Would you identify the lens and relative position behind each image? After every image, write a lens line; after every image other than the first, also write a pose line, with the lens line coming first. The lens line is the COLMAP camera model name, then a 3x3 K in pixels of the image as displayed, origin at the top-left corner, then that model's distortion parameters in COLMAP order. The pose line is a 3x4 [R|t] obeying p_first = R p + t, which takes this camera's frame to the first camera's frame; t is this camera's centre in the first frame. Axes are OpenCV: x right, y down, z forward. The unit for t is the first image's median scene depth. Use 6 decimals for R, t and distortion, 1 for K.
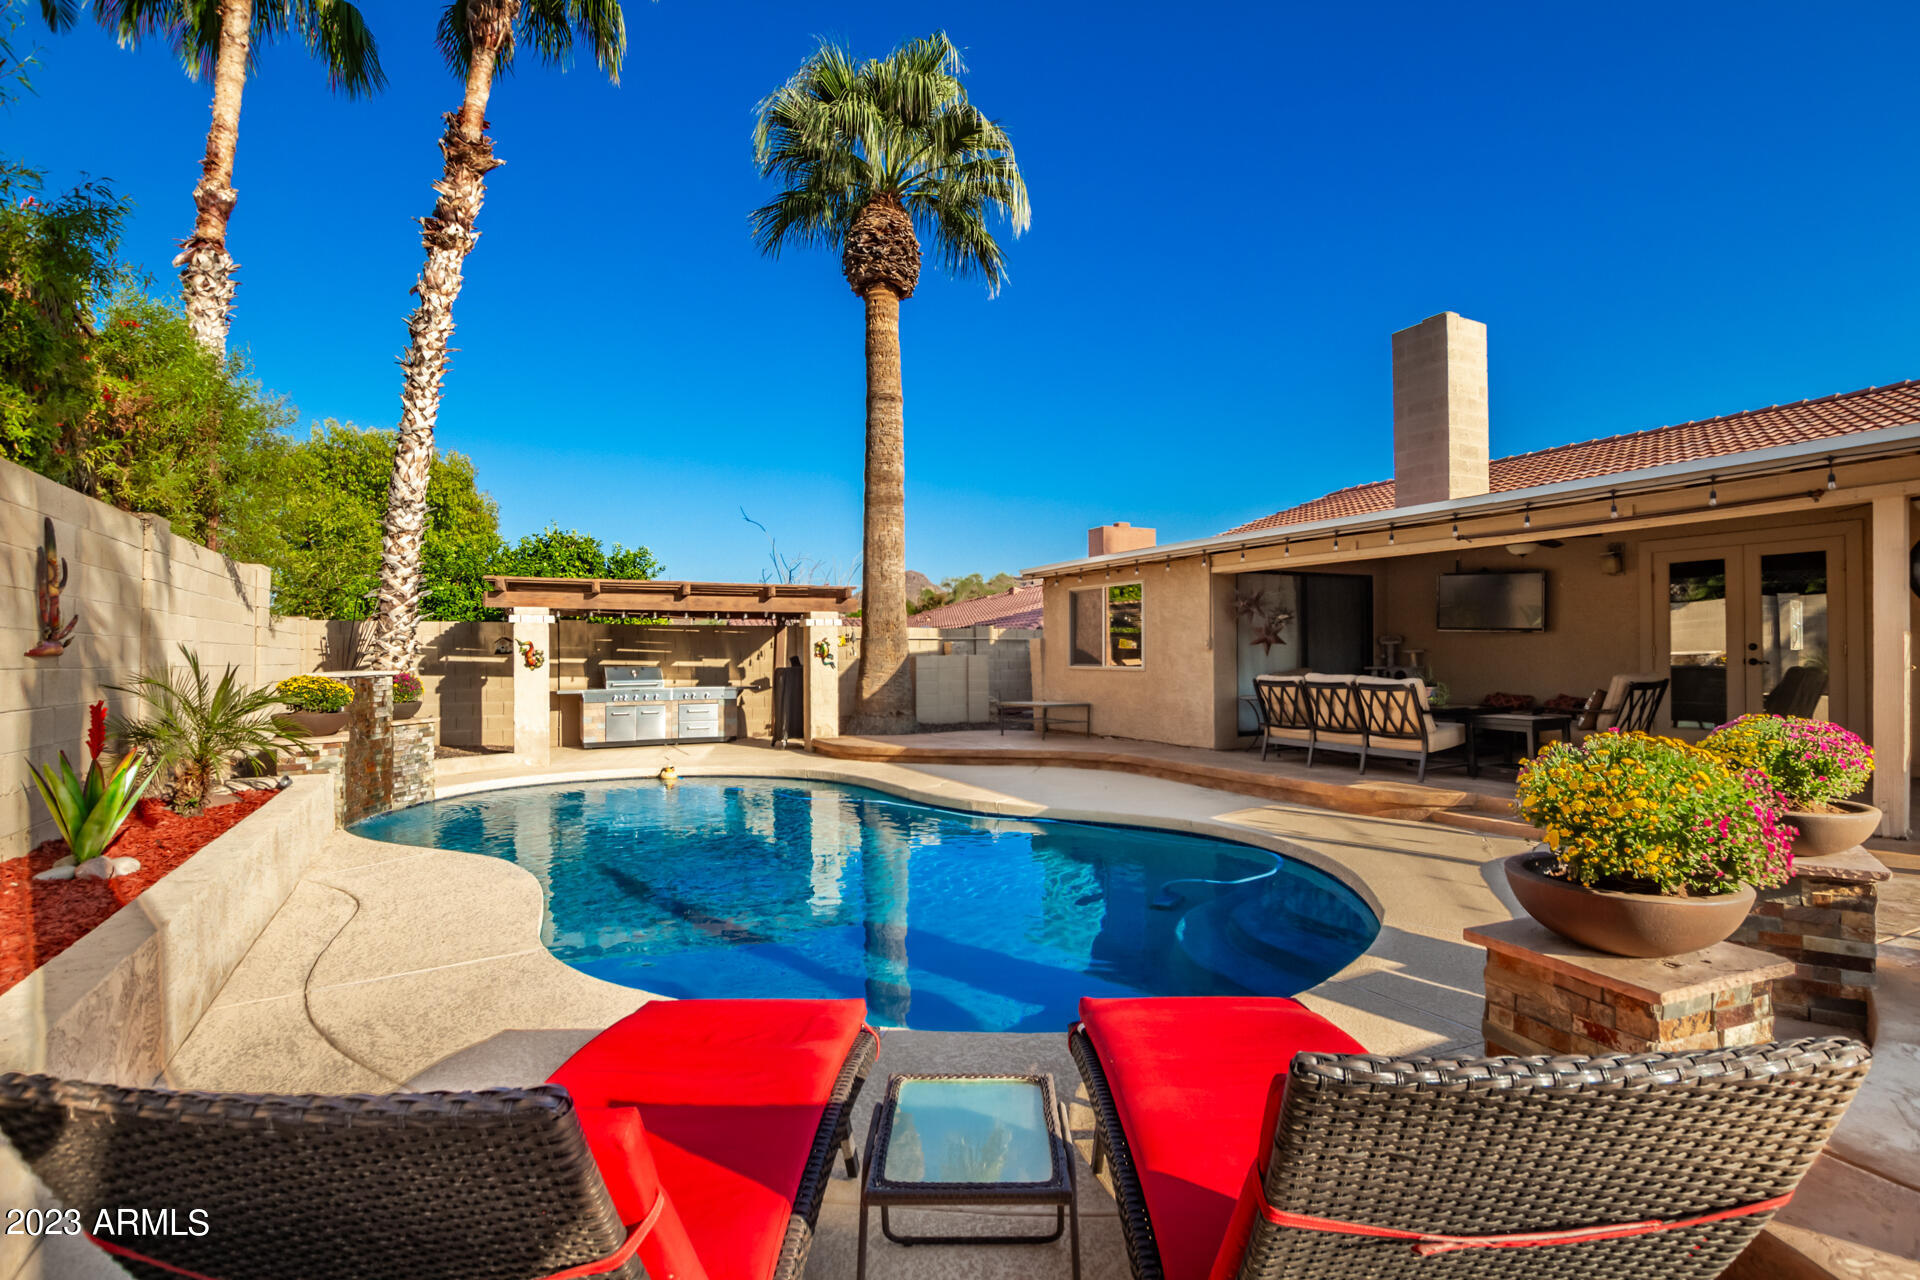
lens RADIAL K [[903.3, 0, 964.9], [0, 903.3, 651.2], [0, 0, 1]] dist [-0.032818, 0.003960]
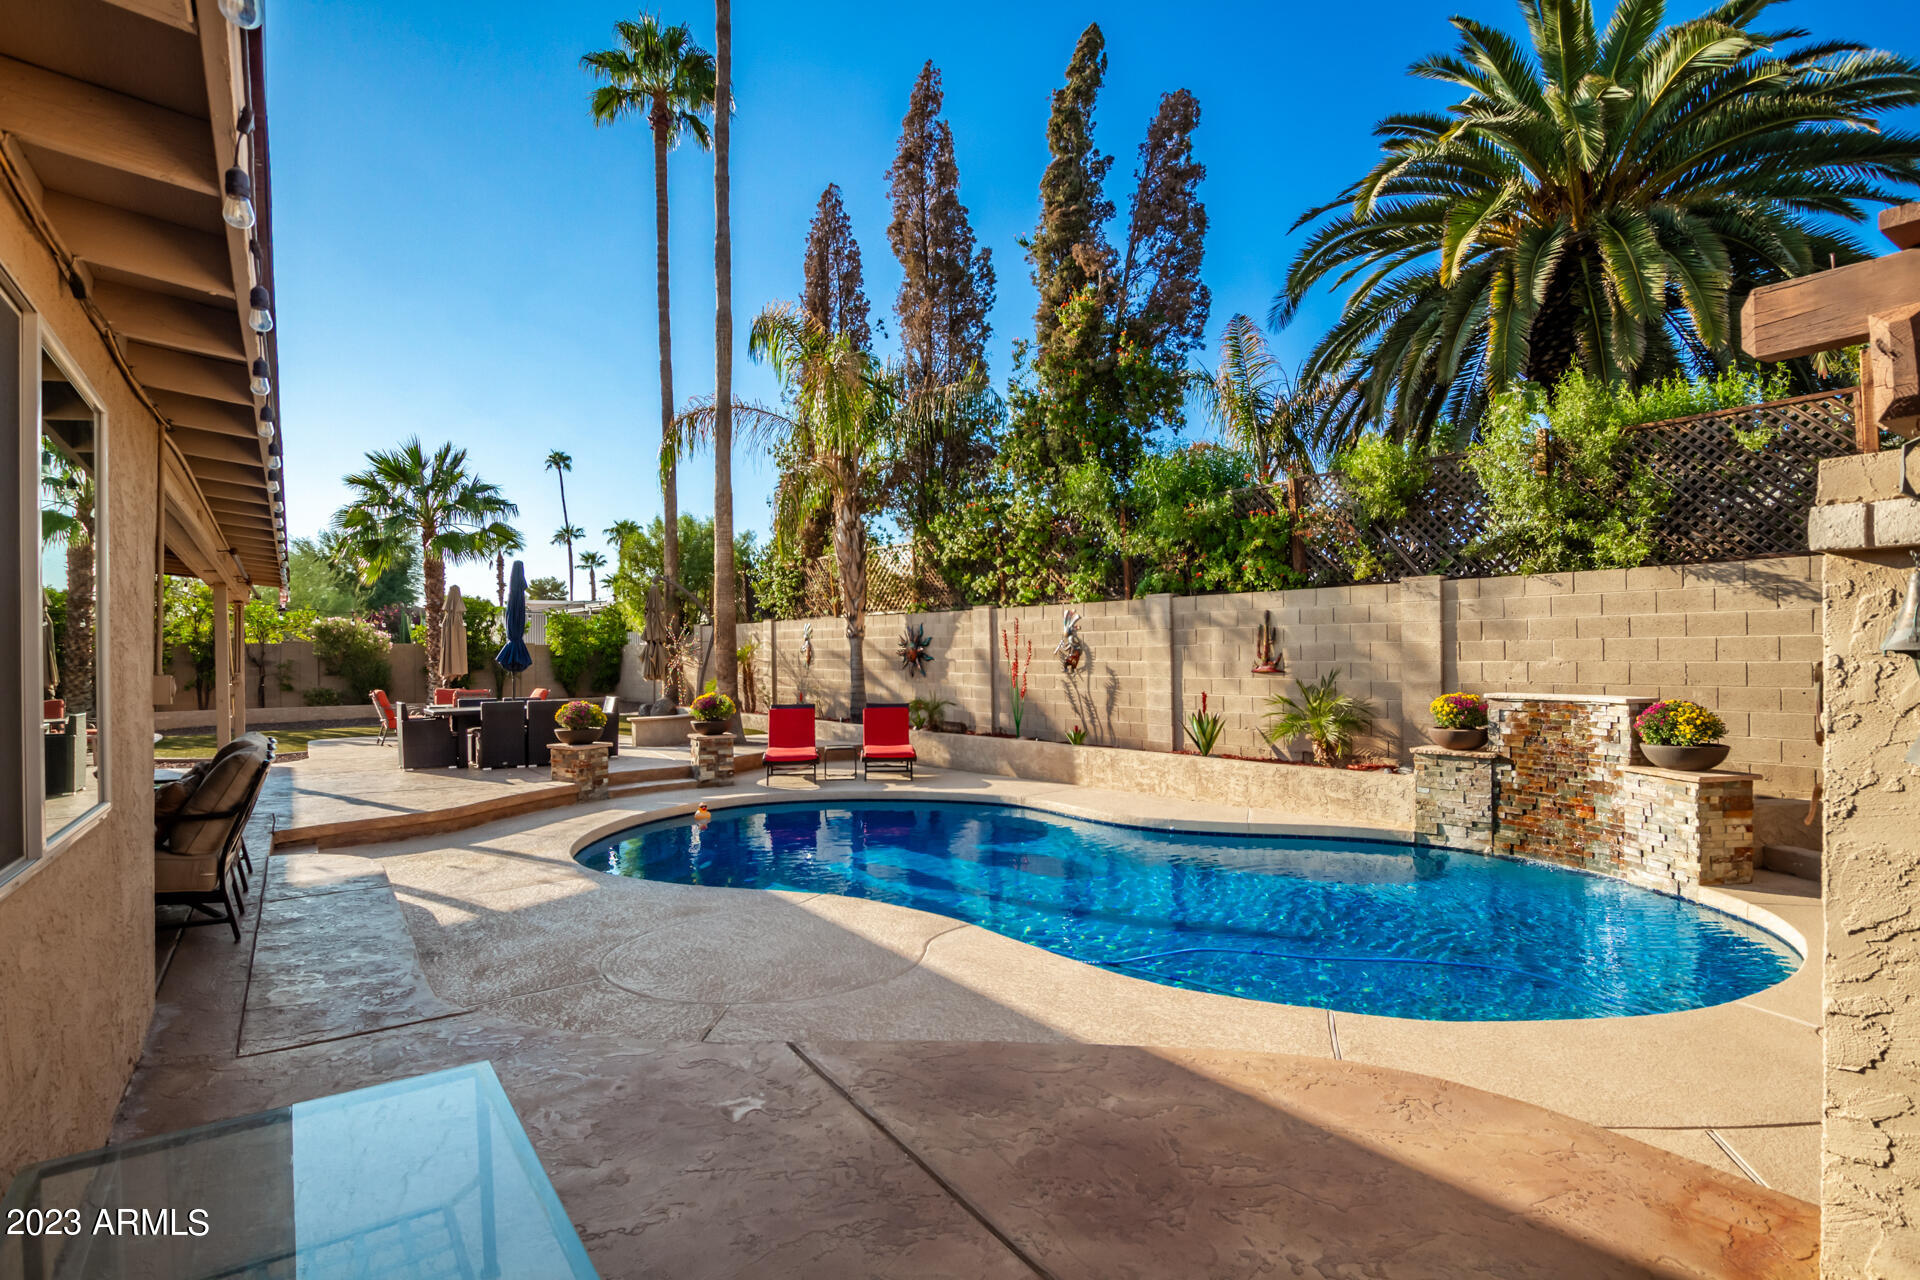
lens RADIAL K [[940.3, 0, 976.2], [0, 940.3, 652.3], [0, 0, 1]] dist [-0.034012, 0.003468]
pose [[-0.985618, 0.013610, -0.168440, 0.029004], [0.015326, 0.999843, -0.008894, -0.014535], [0.168292, -0.011348, -0.985672, 1.309747]]
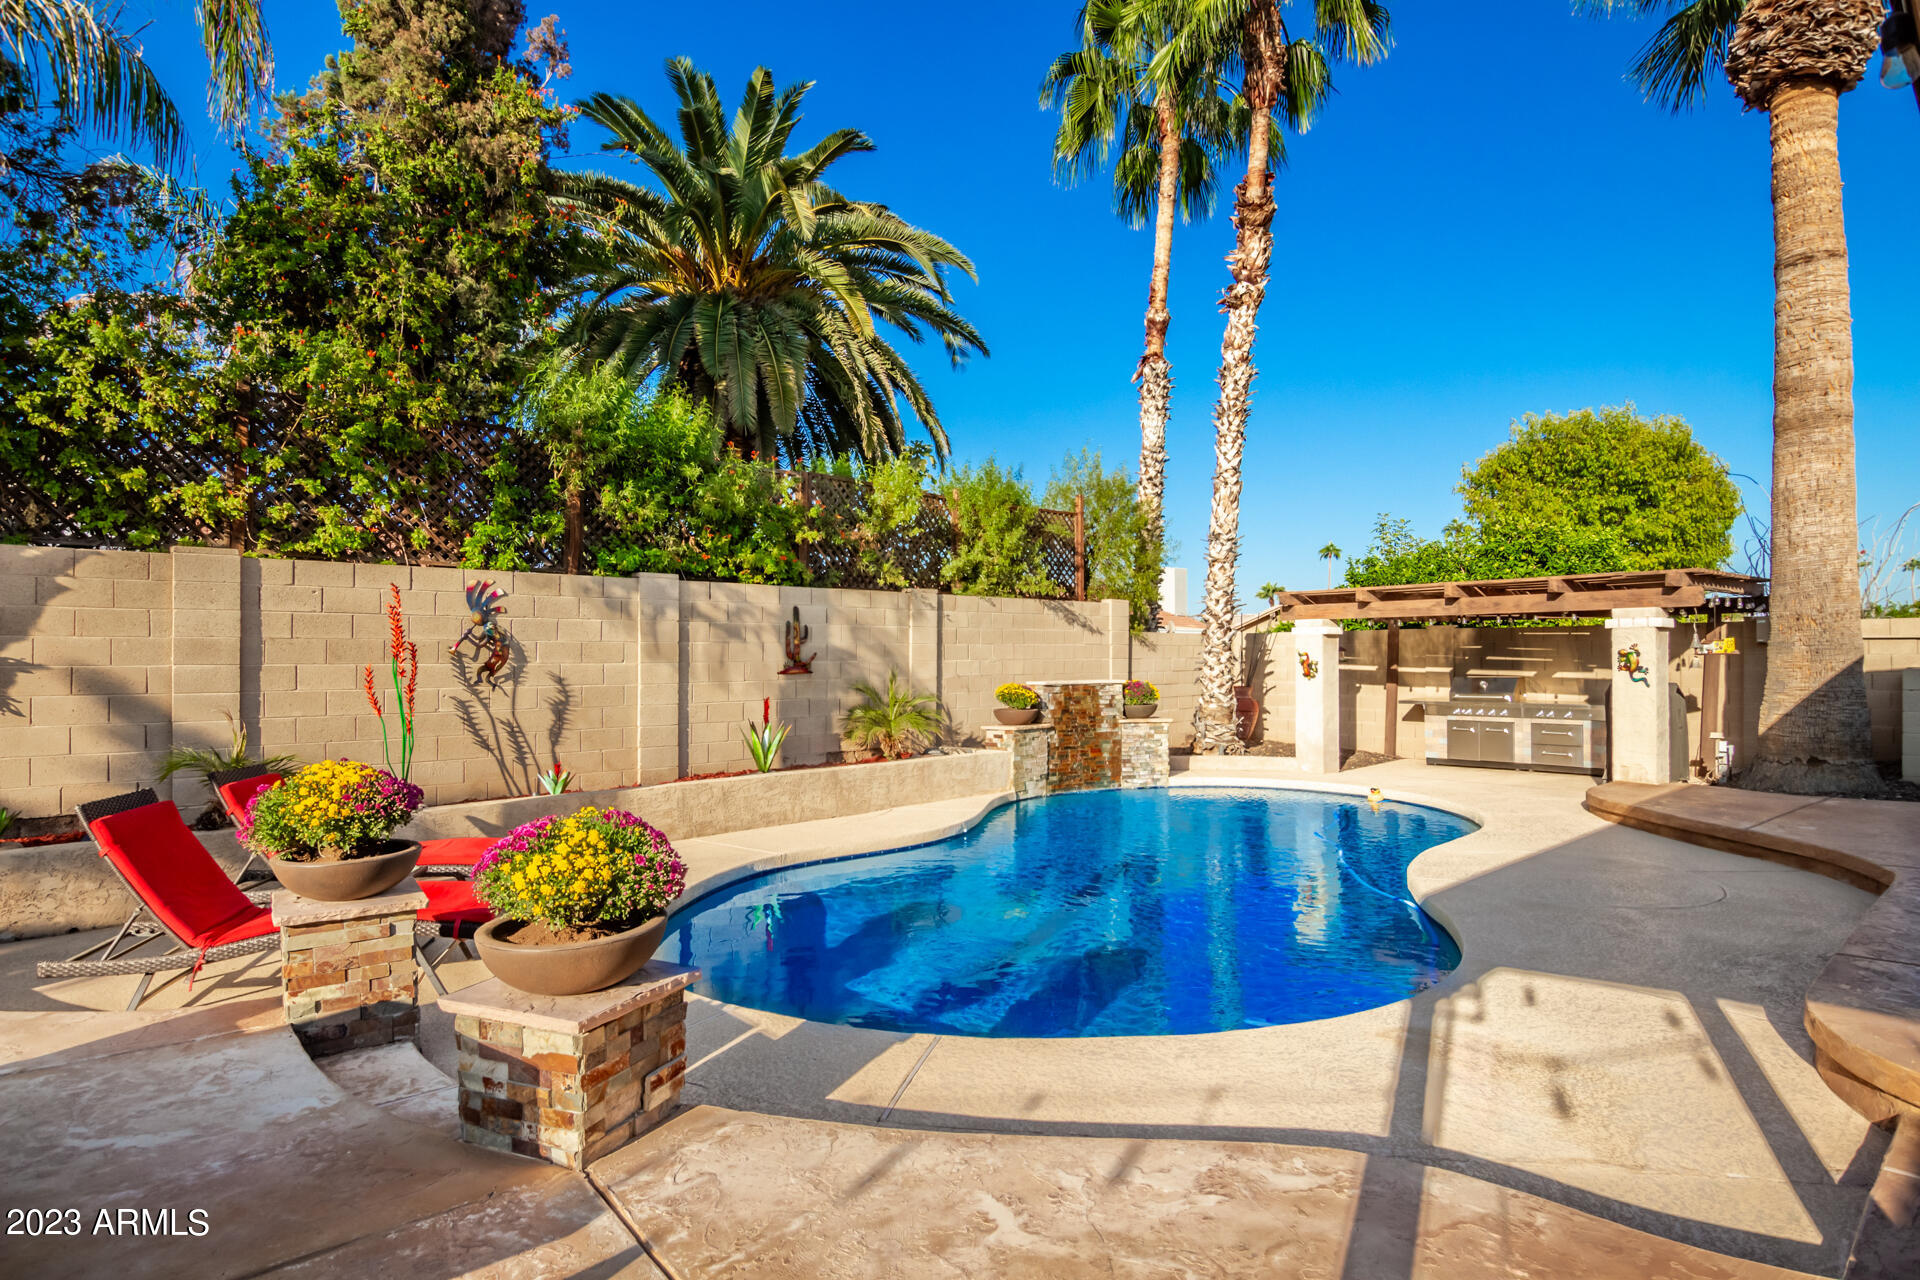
lens RADIAL K [[1006.8, 0, 978.1], [0, 1006.8, 652.3], [0, 0, 1]] dist [-0.027540, 0.004014]
pose [[0.262603, -0.000307, -0.964904, 0.546960], [0.012056, 0.999923, 0.002963, -0.019212], [0.964829, -0.012411, 0.262587, 0.326650]]
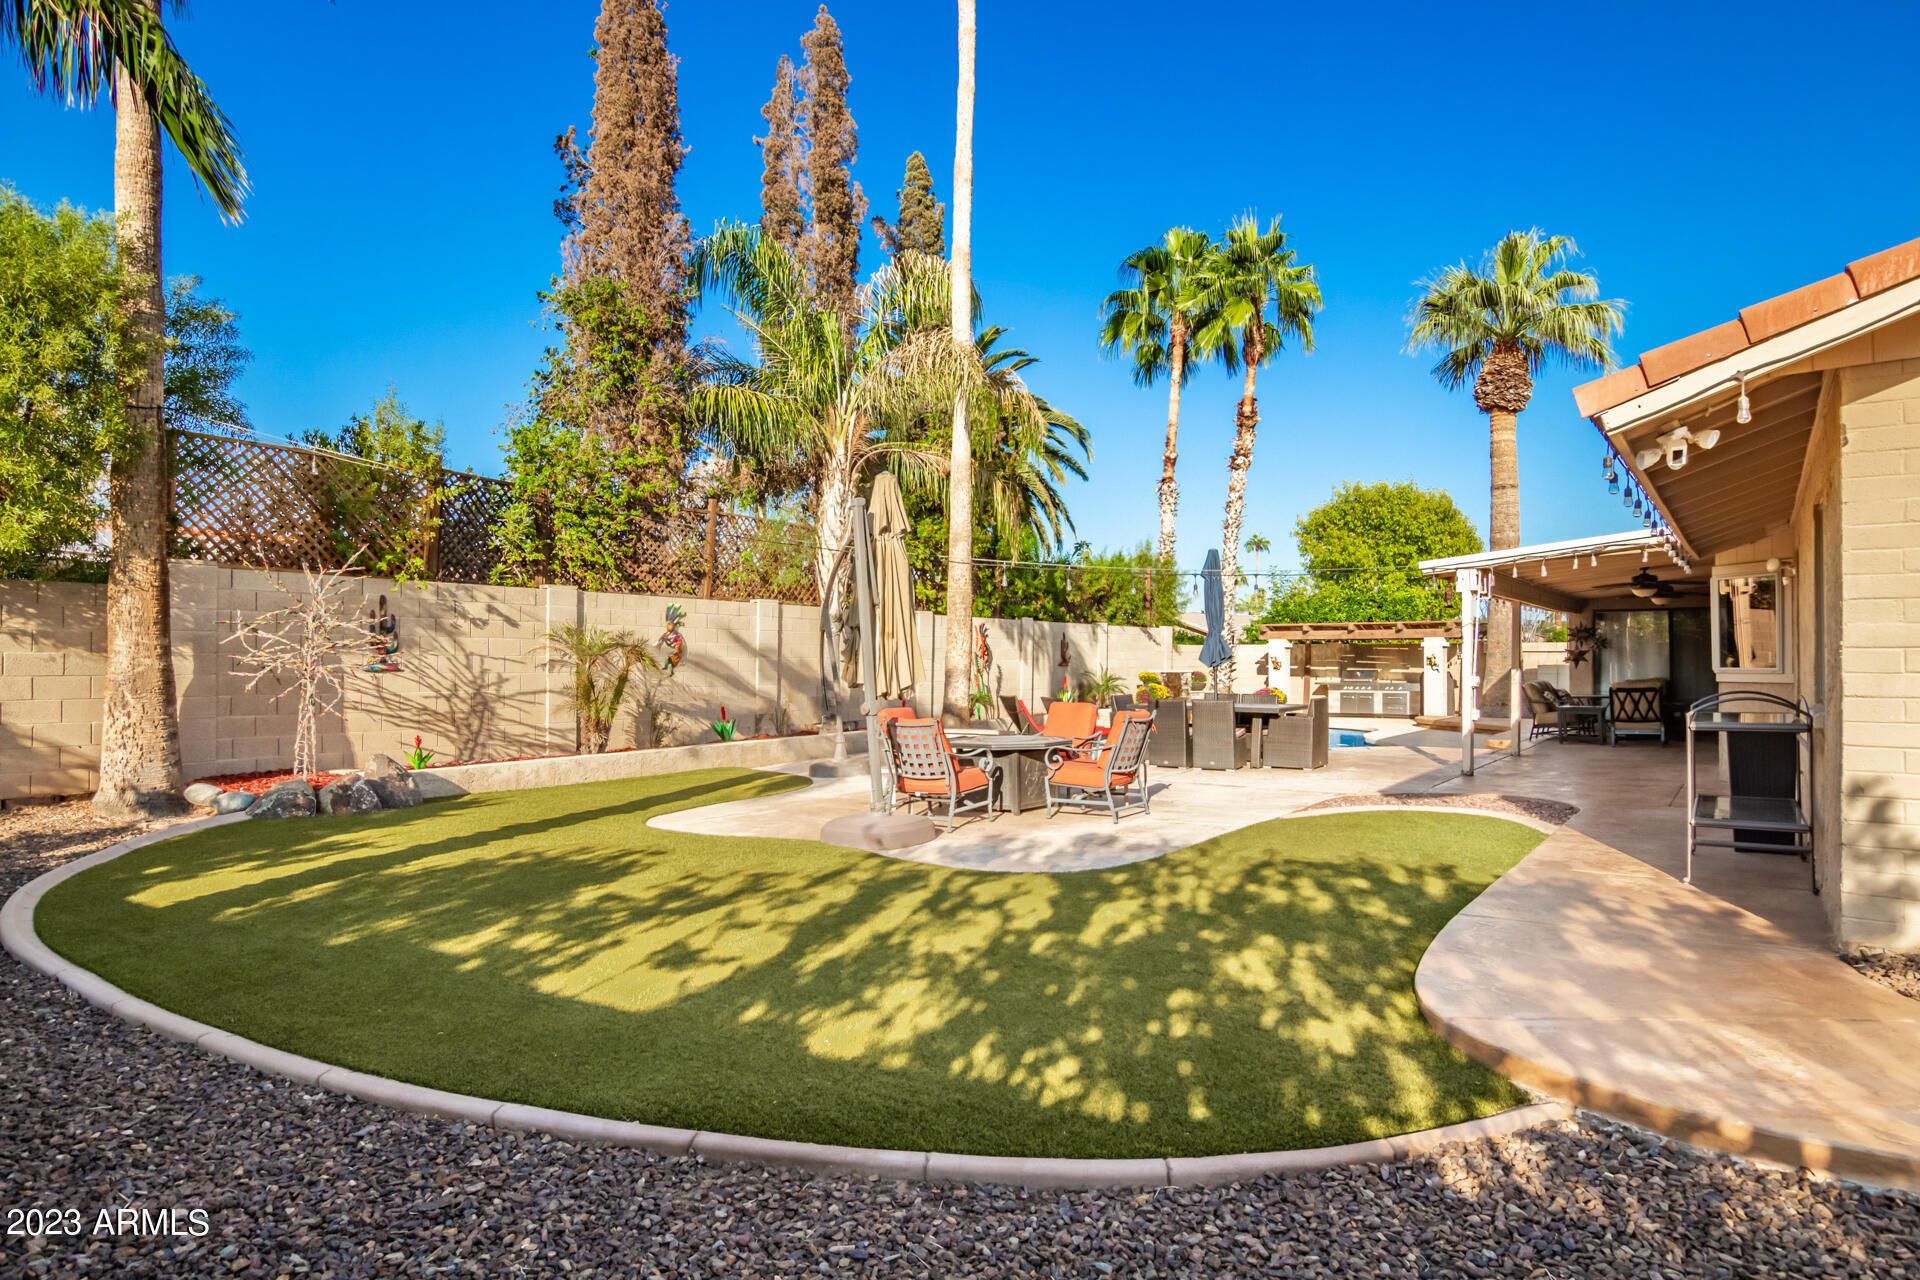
lens RADIAL K [[1093.6, 0, 980.2], [0, 1093.6, 653.2], [0, 0, 1]] dist [-0.018375, 0.002680]
pose [[0.464758, 0.000460, -0.885438, 1.372448], [0.005661, 0.999978, 0.003490, -0.031107], [0.885420, -0.006634, 0.464745, -0.715479]]
